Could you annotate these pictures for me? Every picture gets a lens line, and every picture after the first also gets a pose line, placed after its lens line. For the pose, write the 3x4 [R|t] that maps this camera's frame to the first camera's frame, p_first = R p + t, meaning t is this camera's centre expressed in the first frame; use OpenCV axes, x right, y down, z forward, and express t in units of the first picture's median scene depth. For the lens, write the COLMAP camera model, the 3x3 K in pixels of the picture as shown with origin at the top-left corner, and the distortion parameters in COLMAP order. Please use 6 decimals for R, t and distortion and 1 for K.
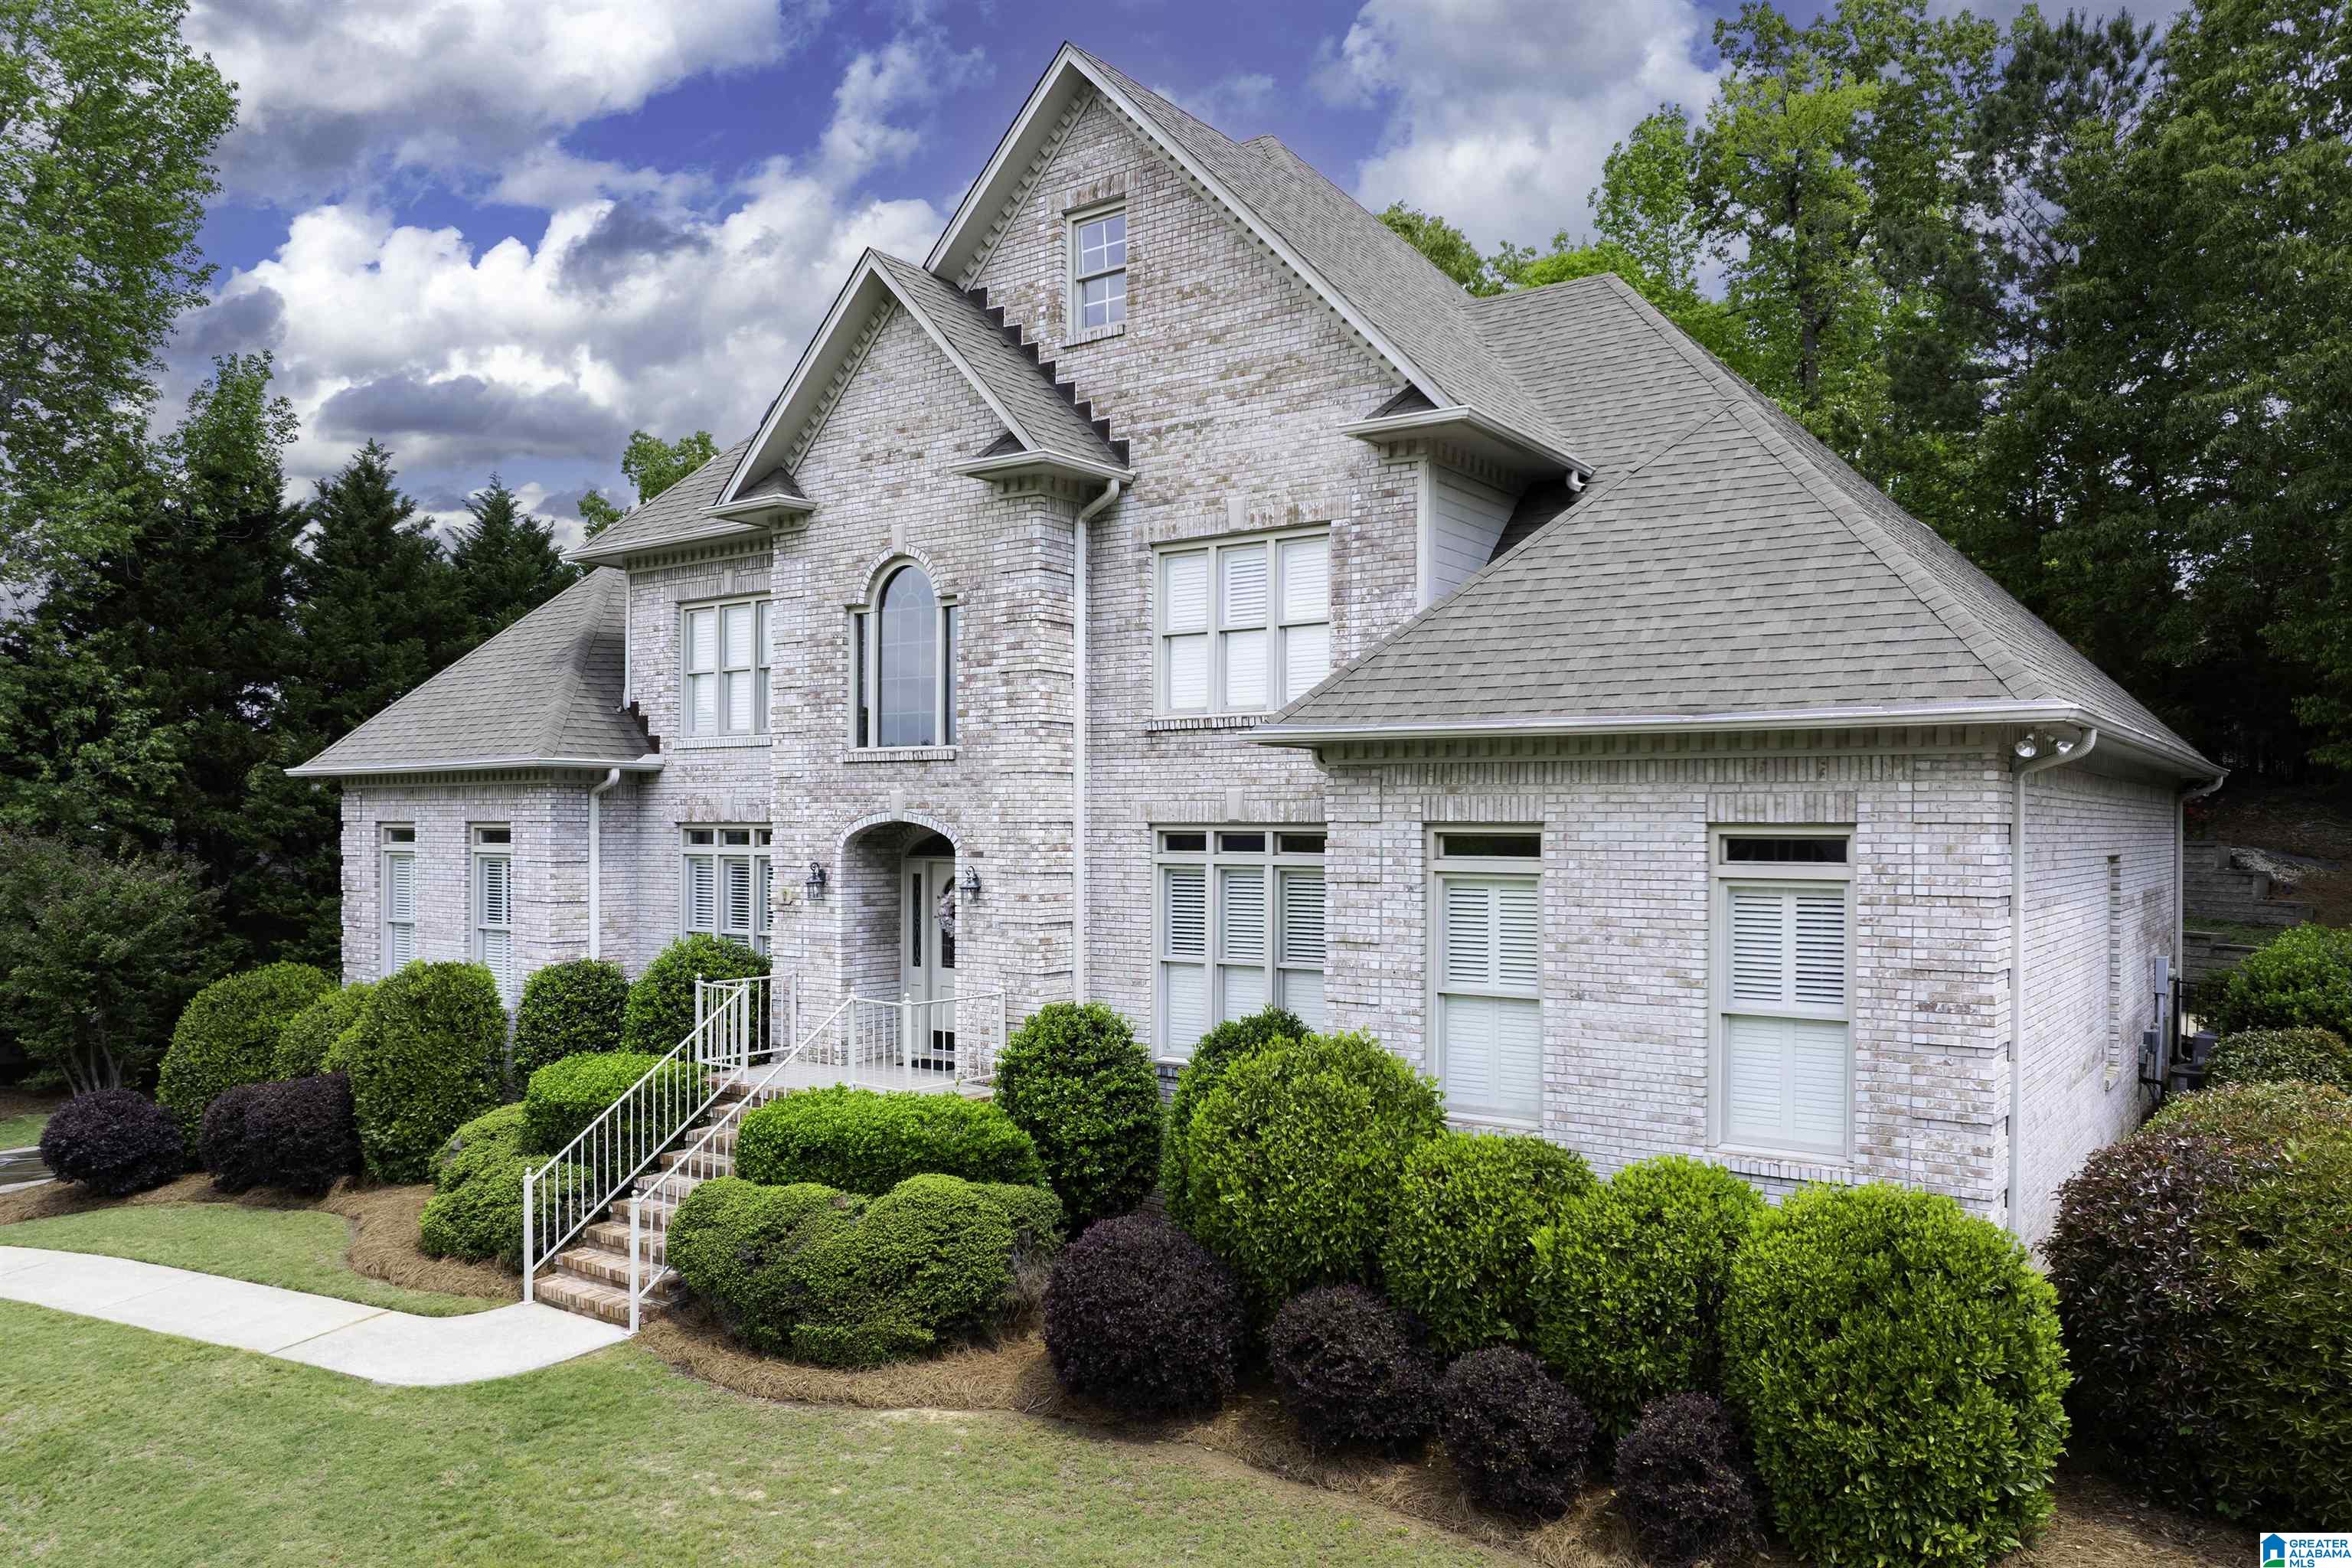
lens RADIAL K [[1590.6, 0, 1179.9], [0, 1590.6, 889.6], [0, 0, 1]] dist [-0.036831, 0.001337]
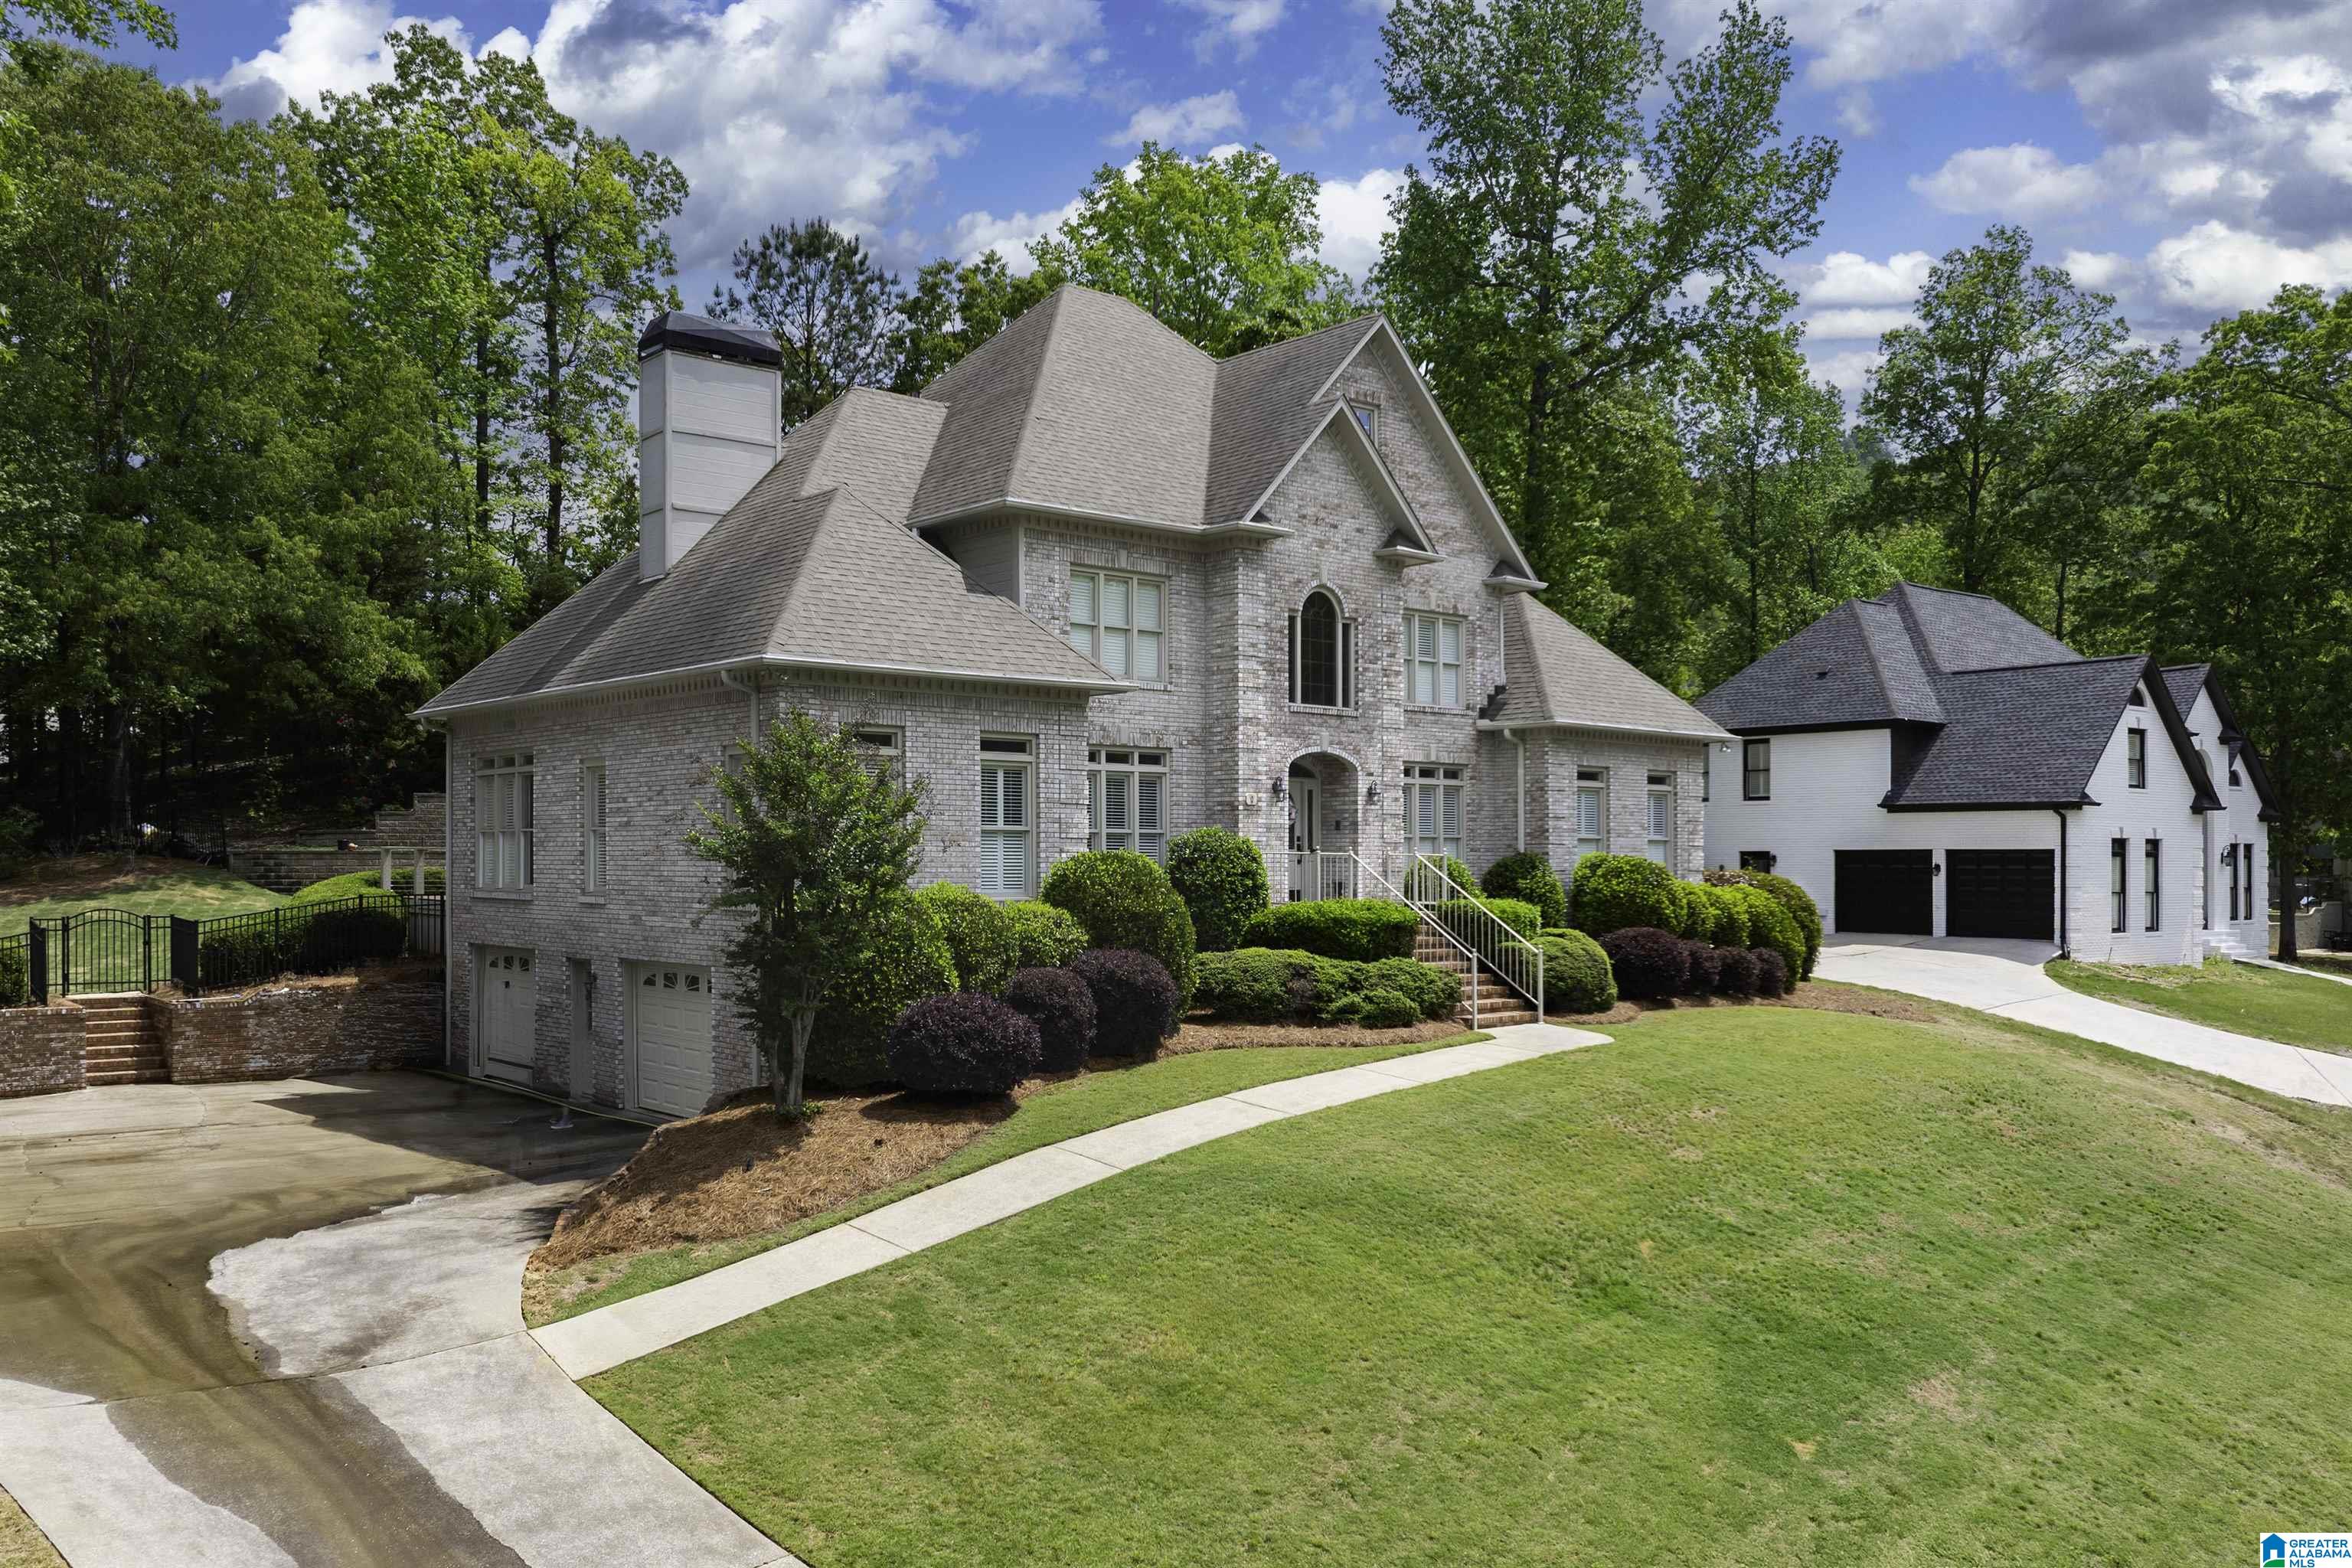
lens RADIAL K [[1902.6, 0, 1223.4], [0, 1902.6, 951.2], [0, 0, 1]] dist [-0.040490, -0.006573]
pose [[0.177569, -0.070127, 0.981607, -2.104744], [0.022827, 0.997483, 0.067132, 0.026568], [-0.983844, 0.010487, 0.178723, 0.760792]]
